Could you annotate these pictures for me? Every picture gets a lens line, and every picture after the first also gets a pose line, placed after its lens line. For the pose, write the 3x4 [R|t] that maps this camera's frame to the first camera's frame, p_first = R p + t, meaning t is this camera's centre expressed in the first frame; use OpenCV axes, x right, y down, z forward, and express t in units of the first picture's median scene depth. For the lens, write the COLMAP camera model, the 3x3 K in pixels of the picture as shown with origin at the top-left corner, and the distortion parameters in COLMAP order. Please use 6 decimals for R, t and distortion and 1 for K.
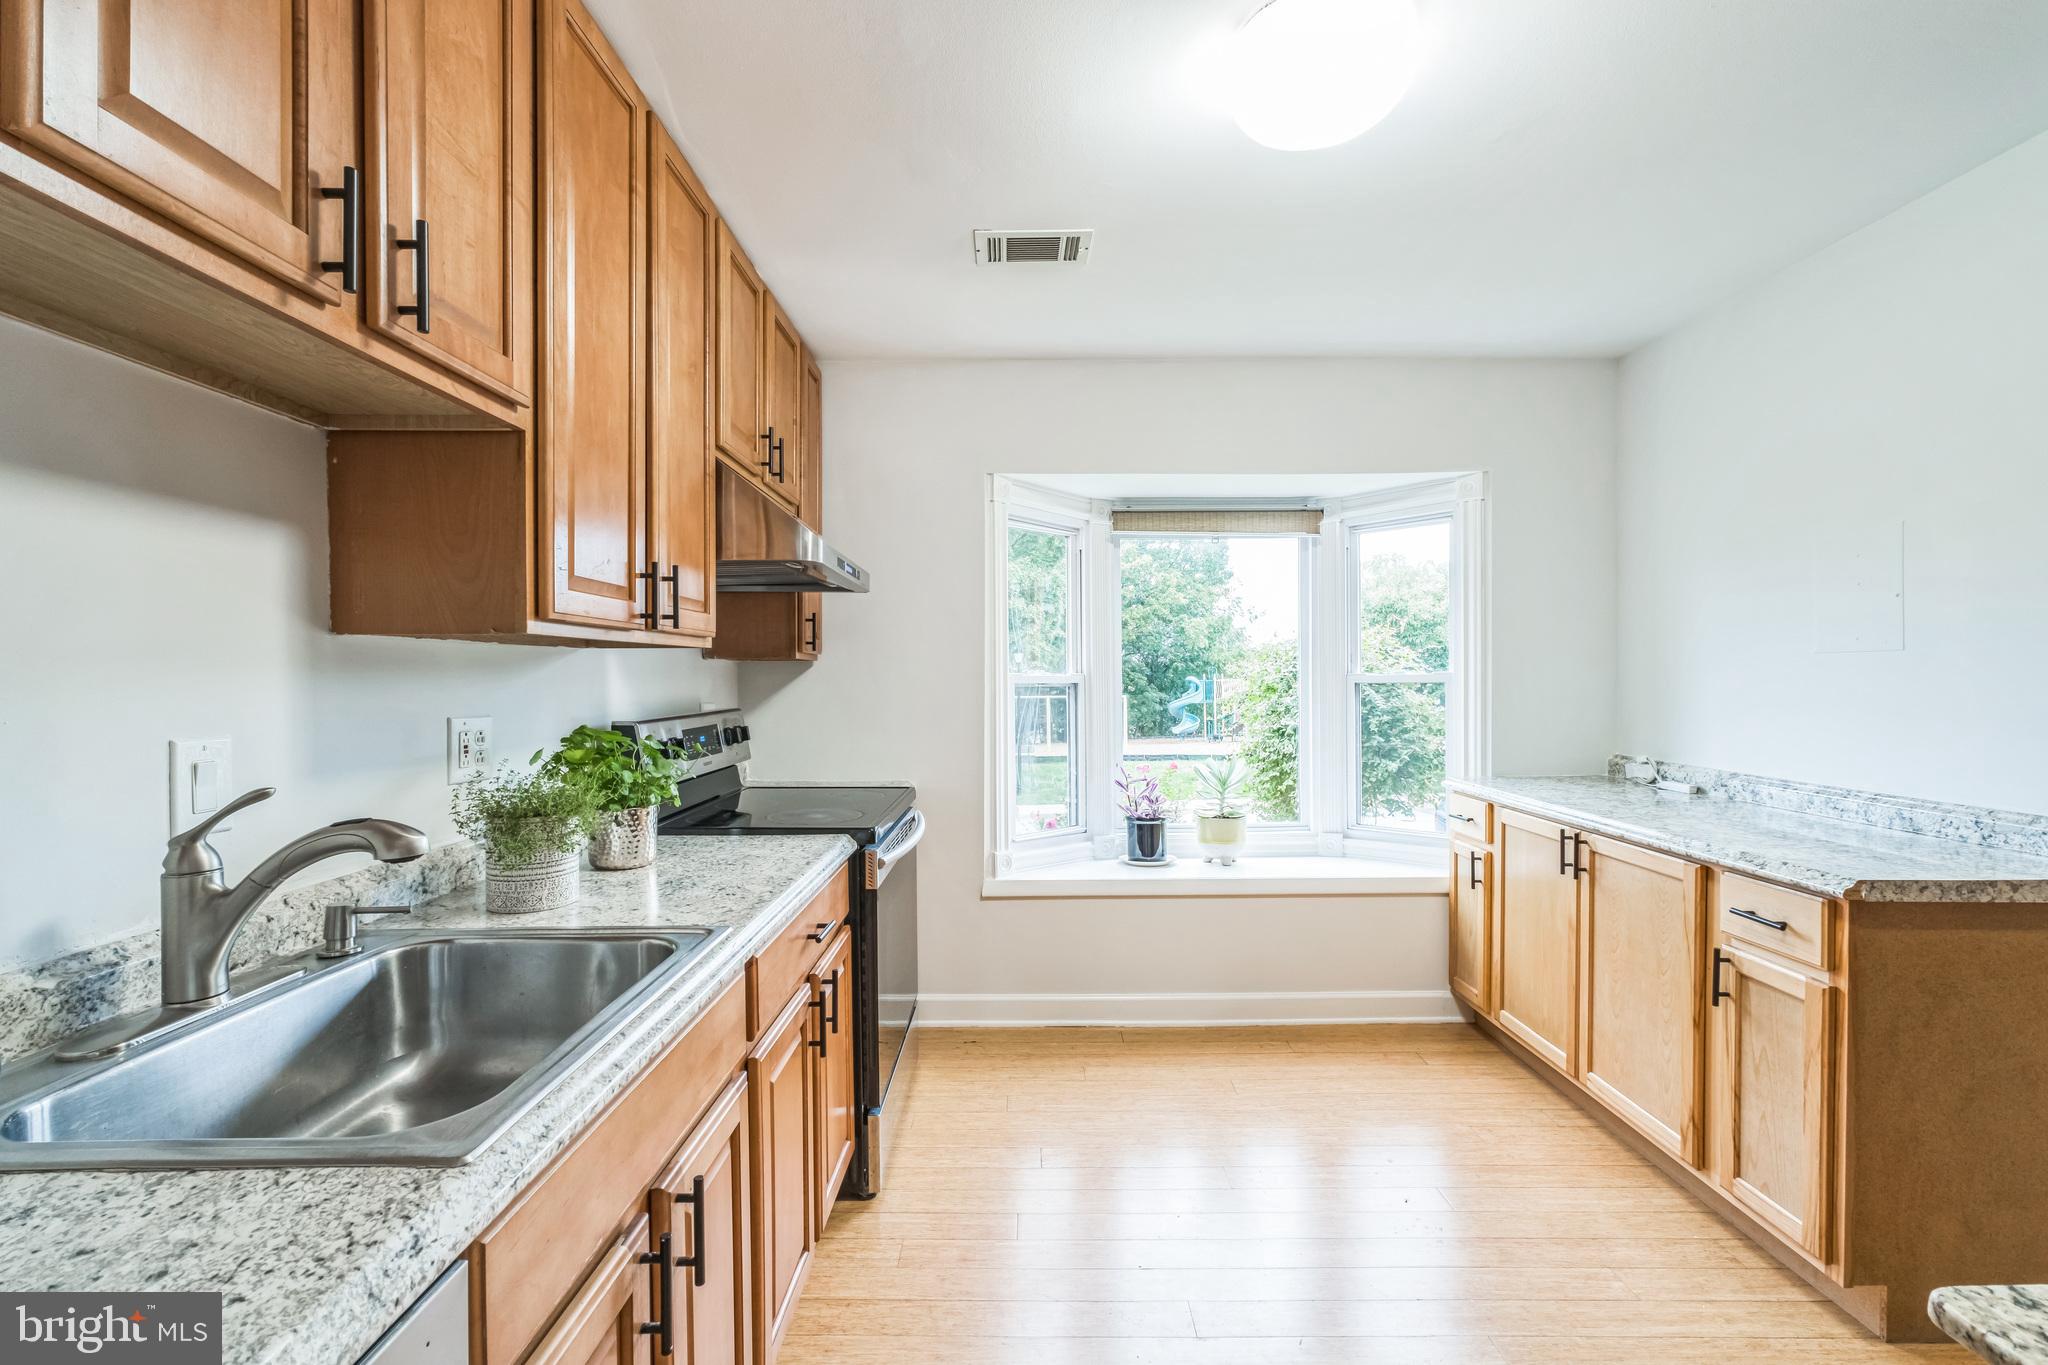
lens RADIAL K [[866.9, 0, 1024.1], [0, 866.9, 678.2], [0, 0, 1]] dist [-0.013663, 0.004924]
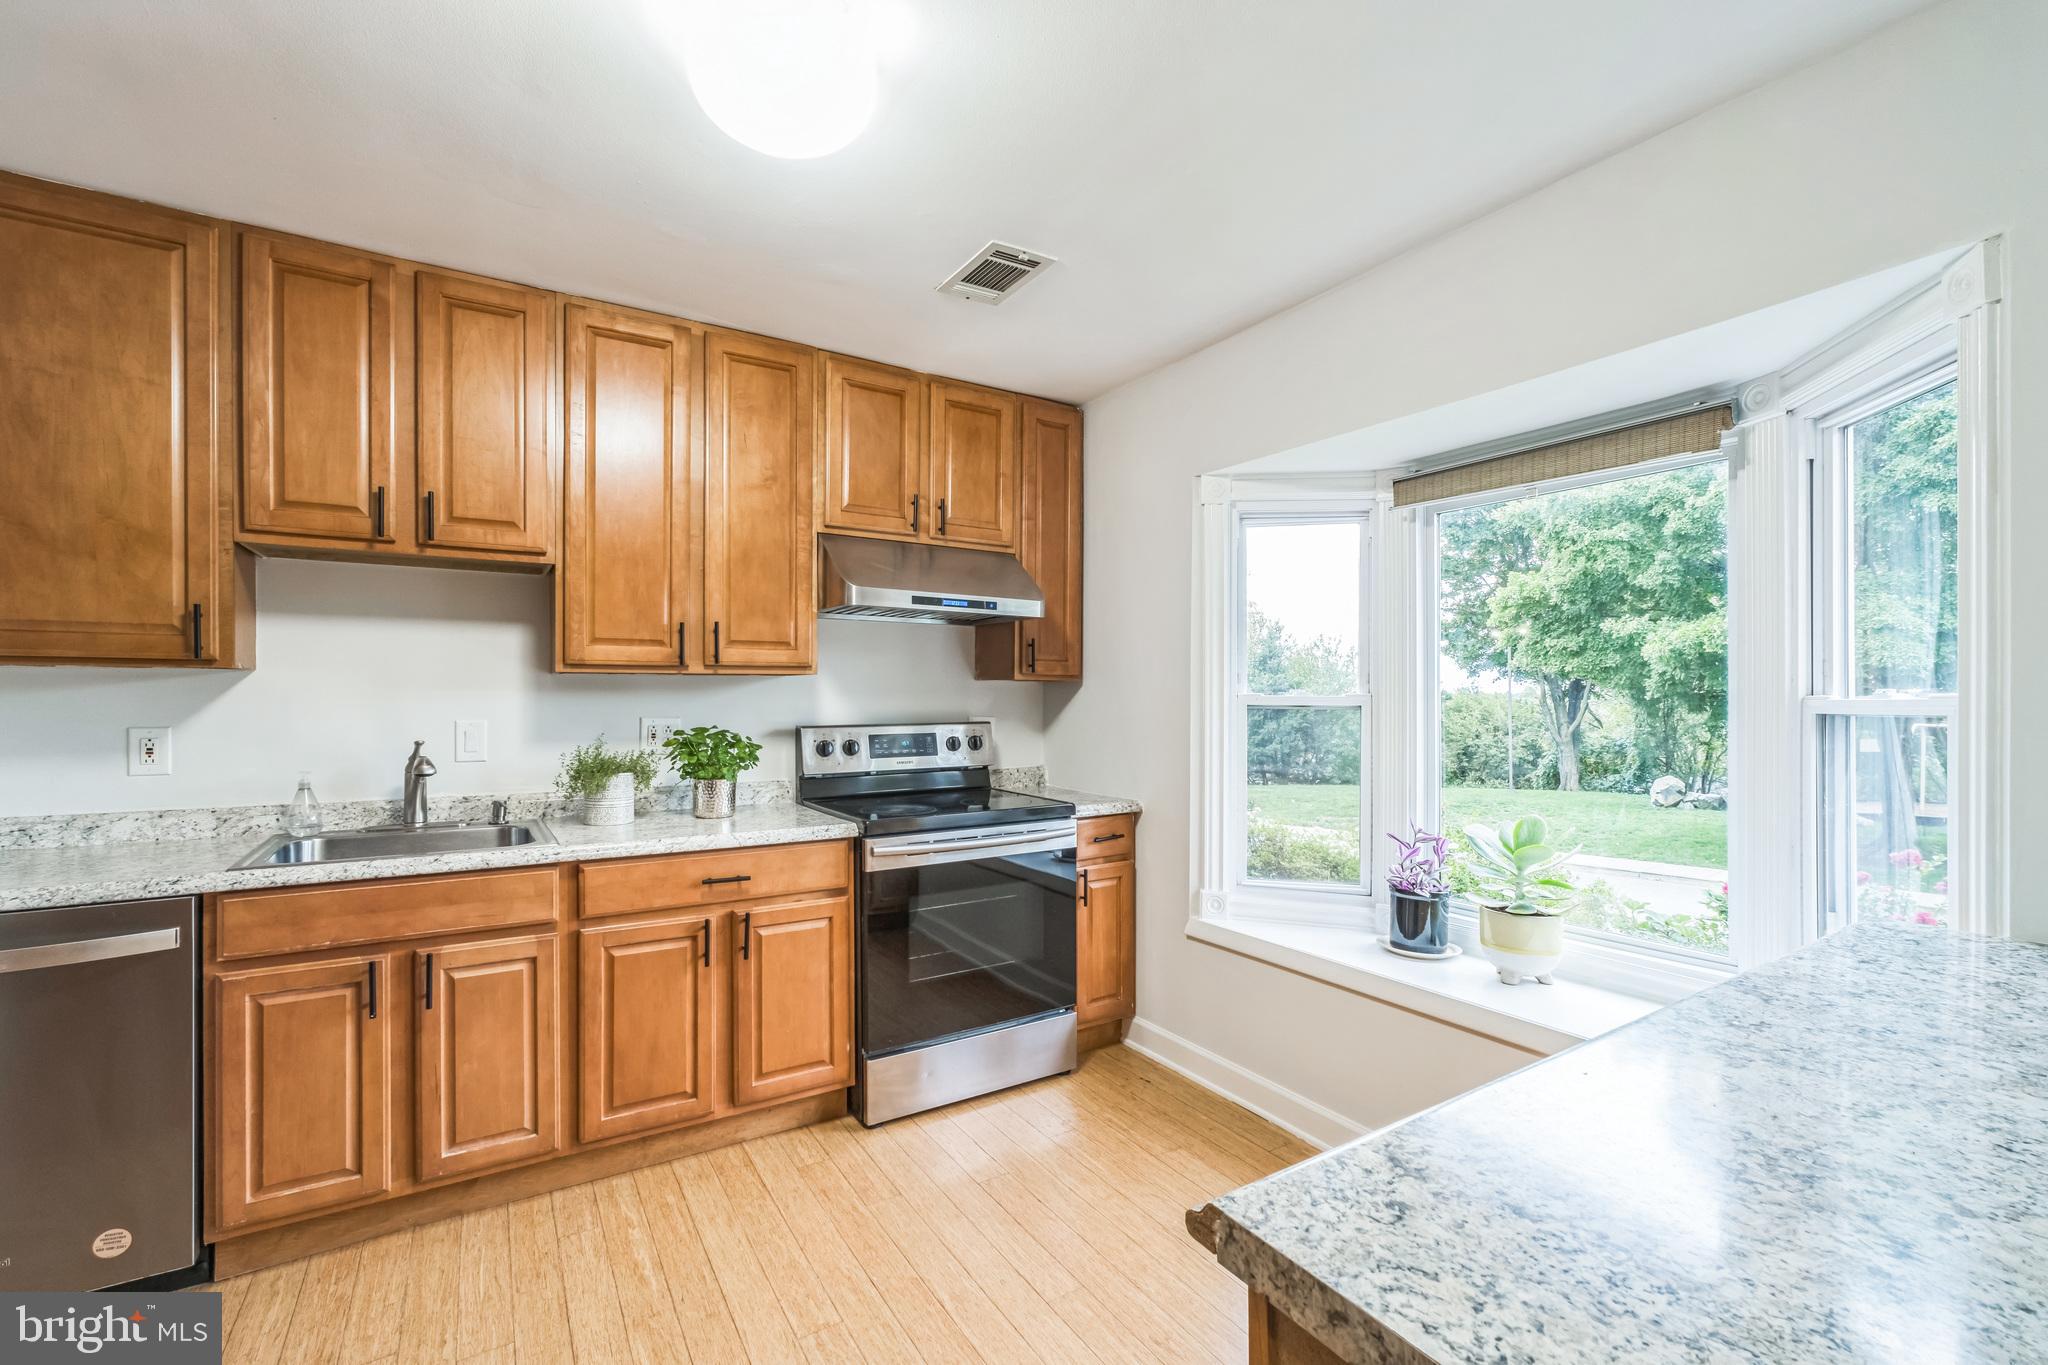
lens RADIAL K [[866.9, 0, 1021.6], [0, 866.9, 698.2], [0, 0, 1]] dist [-0.013663, 0.004924]
pose [[0.542725, 0.006638, -0.839884, 0.665543], [-0.006782, 0.999971, 0.003521, -0.002714], [0.839883, 0.003785, 0.542754, 0.369440]]
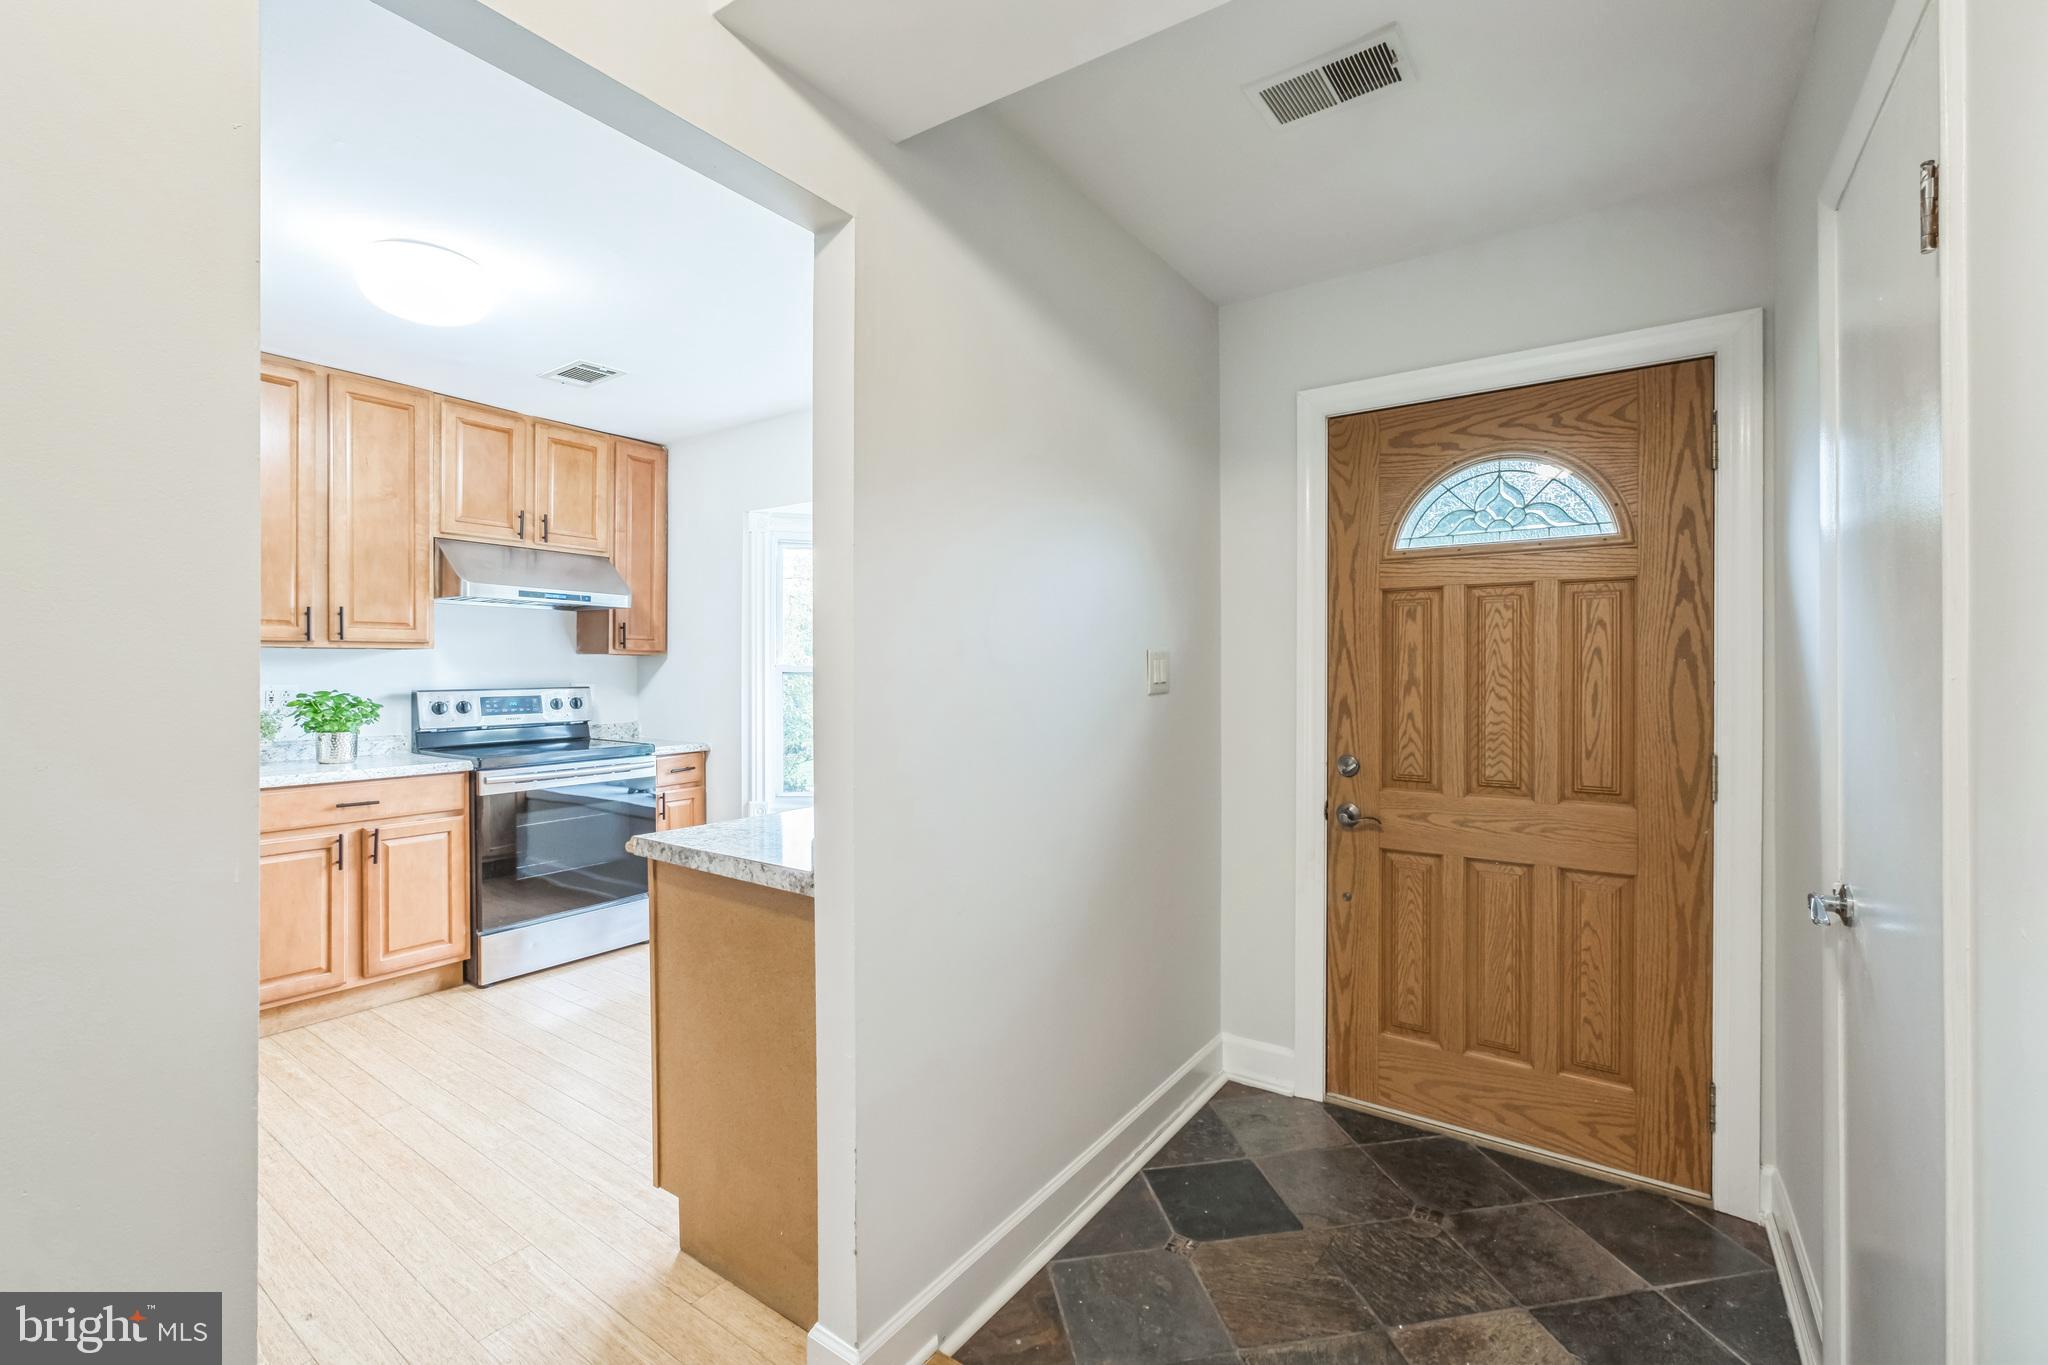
lens RADIAL K [[866.9, 0, 1024.7], [0, 866.9, 674.7], [0, 0, 1]] dist [-0.013663, 0.004924]
pose [[0.824266, 0.008769, -0.566135, 1.115846], [-0.007292, 0.999962, 0.004871, 0.000320], [0.566156, 0.000113, 0.824298, 0.168116]]
